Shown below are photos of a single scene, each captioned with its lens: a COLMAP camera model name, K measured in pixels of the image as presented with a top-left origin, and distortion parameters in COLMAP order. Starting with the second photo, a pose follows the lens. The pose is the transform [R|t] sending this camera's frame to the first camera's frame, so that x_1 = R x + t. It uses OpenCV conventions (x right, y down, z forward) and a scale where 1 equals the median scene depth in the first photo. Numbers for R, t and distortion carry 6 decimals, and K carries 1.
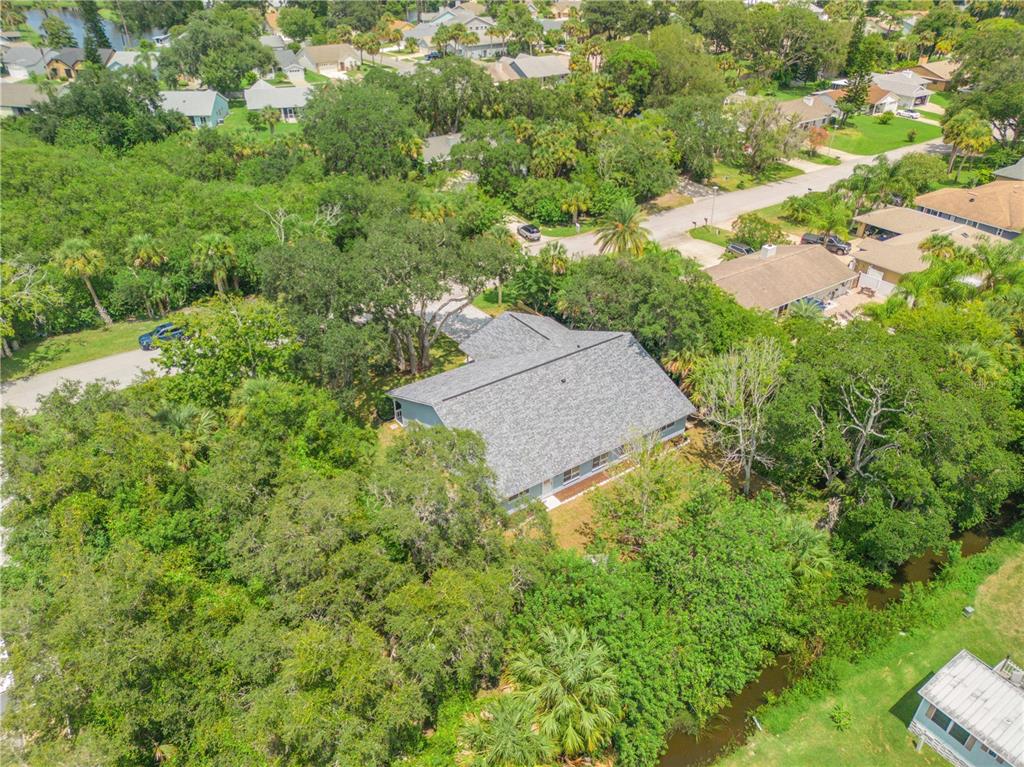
lens RADIAL K [[720.0, 0, 512.0], [0, 720.0, 383.5], [0, 0, 1]] dist [0.062406, -0.050738]
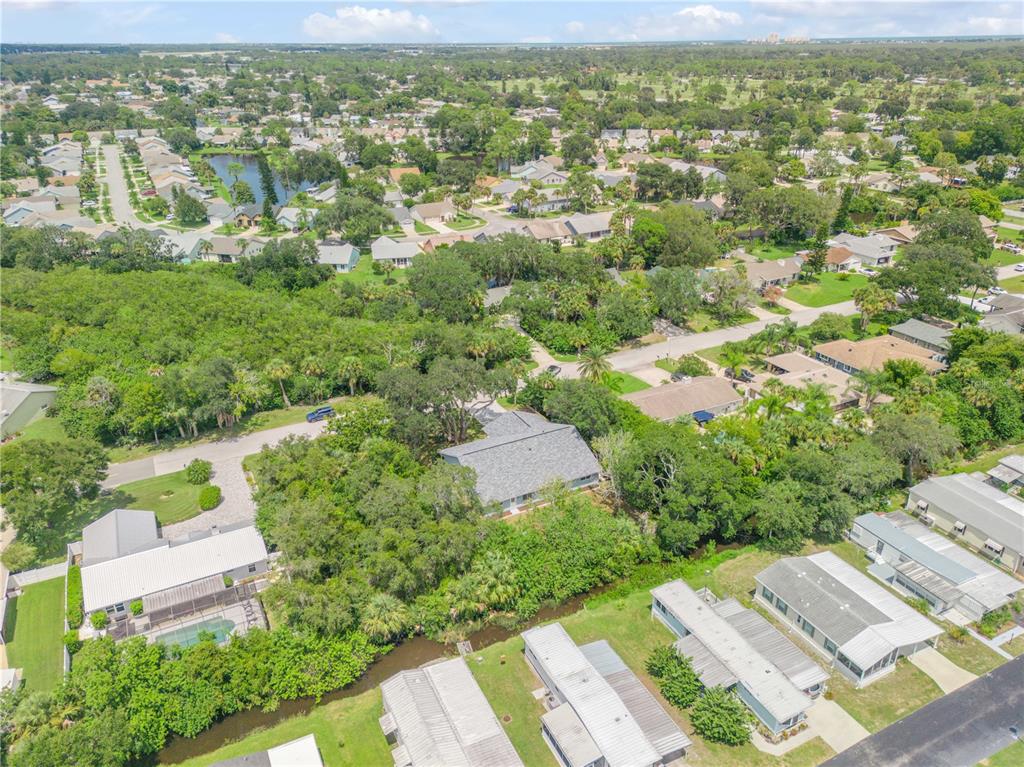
lens RADIAL K [[720.0, 0, 512.0], [0, 720.0, 383.5], [0, 0, 1]] dist [0.062406, -0.050738]
pose [[0.991061, 0.044788, -0.125670, 0.151290], [-0.060309, 0.990628, -0.122556, 0.035103], [0.119003, 0.129039, 0.984473, -0.516606]]
